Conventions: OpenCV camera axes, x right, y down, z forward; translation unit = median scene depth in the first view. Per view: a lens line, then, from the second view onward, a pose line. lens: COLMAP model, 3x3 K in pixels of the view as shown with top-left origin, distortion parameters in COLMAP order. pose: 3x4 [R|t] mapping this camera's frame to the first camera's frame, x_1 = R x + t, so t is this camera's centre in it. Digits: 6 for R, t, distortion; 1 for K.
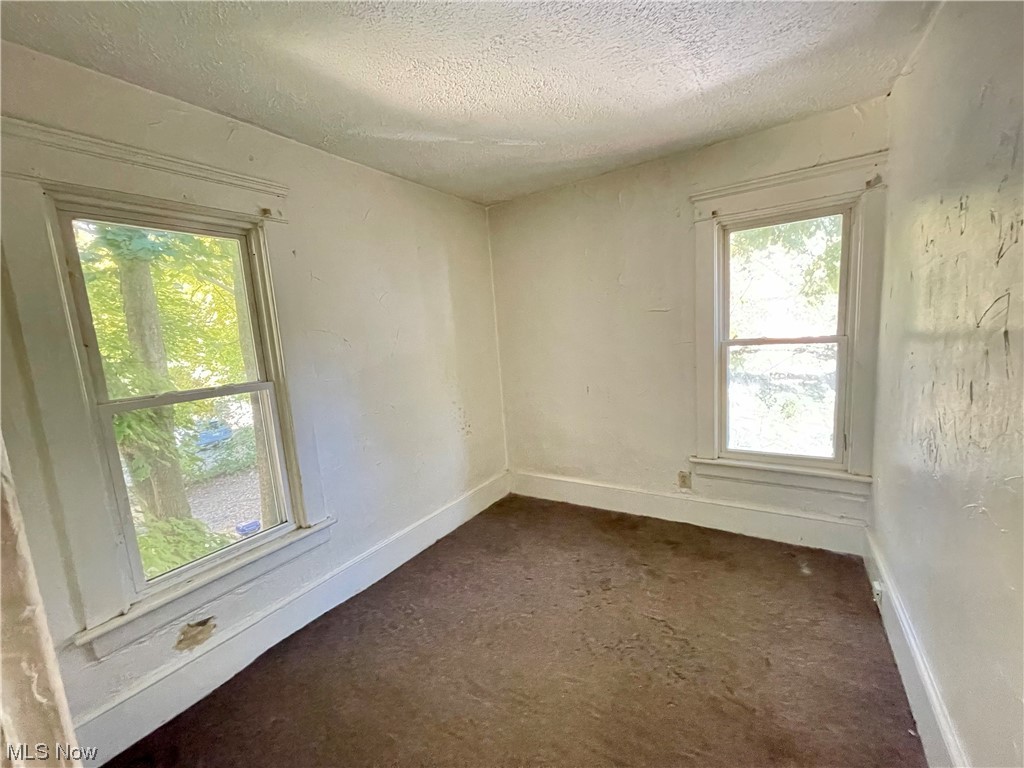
lens RADIAL K [[411.0, 0, 512.0], [0, 411.0, 384.0], [0, 0, 1]] dist [-0.000249, -0.000102]
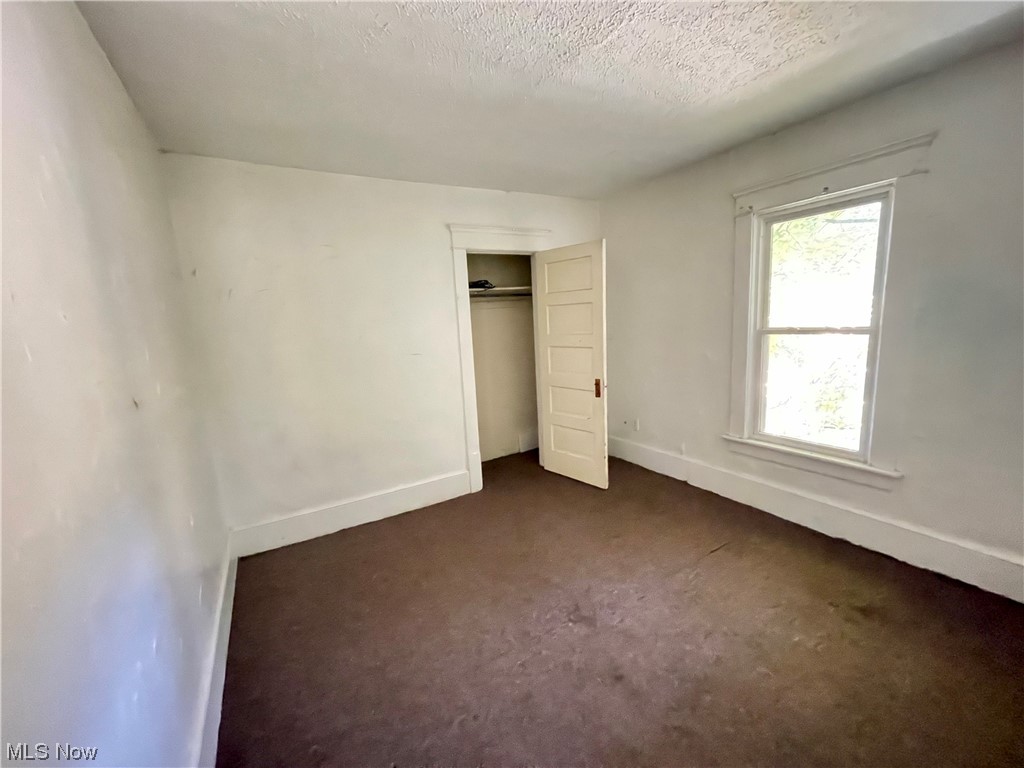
lens RADIAL K [[411.0, 0, 512.0], [0, 411.0, 384.0], [0, 0, 1]] dist [-0.000249, -0.000102]
pose [[0.899611, 0.093230, -0.426623, 0.405672], [-0.066559, 0.994804, 0.077043, -0.001334], [0.431589, -0.040913, 0.901142, -0.232452]]
